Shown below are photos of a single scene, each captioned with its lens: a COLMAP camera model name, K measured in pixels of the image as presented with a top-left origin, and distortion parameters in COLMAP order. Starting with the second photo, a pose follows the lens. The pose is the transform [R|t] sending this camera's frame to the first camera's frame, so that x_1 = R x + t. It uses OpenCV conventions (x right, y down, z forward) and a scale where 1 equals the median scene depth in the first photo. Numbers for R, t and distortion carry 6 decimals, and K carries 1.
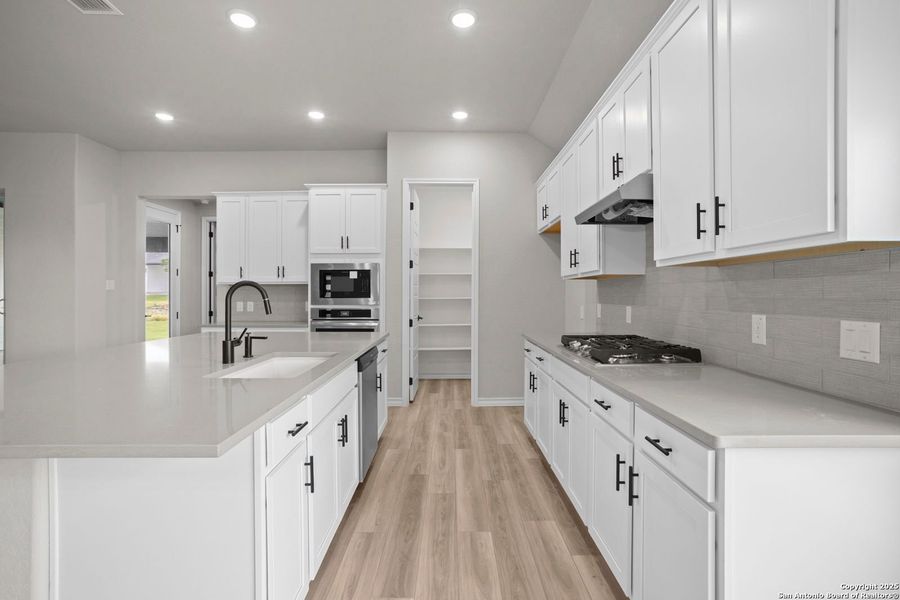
lens RADIAL K [[432.5, 0, 451.5], [0, 432.5, 303.9], [0, 0, 1]] dist [-0.037990, 0.000269]
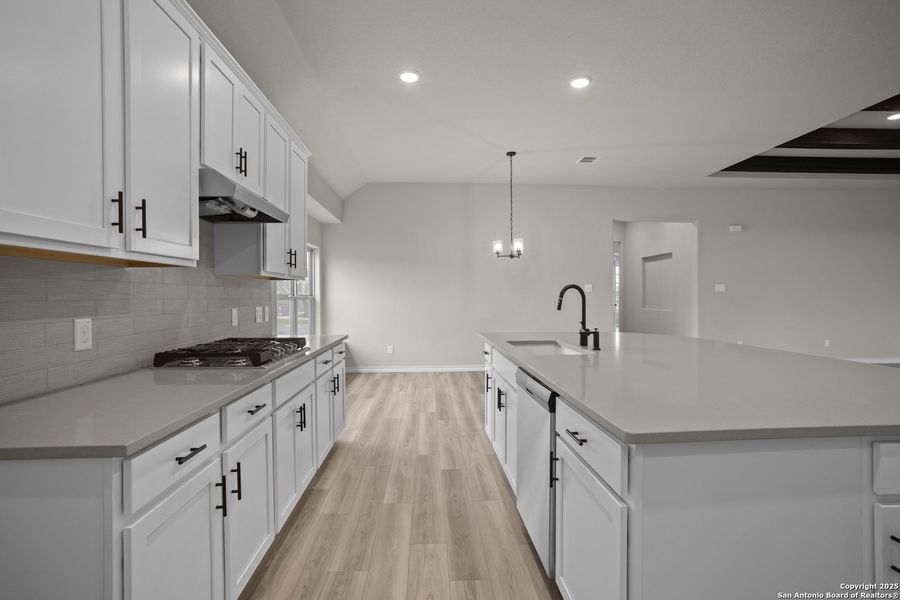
lens RADIAL K [[432.5, 0, 451.5], [0, 432.5, 303.9], [0, 0, 1]] dist [-0.037990, 0.000269]
pose [[-0.998553, 0.002705, -0.053705, -0.028474], [0.000604, 0.999235, 0.039091, -0.041390], [0.053770, 0.039002, -0.997791, 2.003030]]
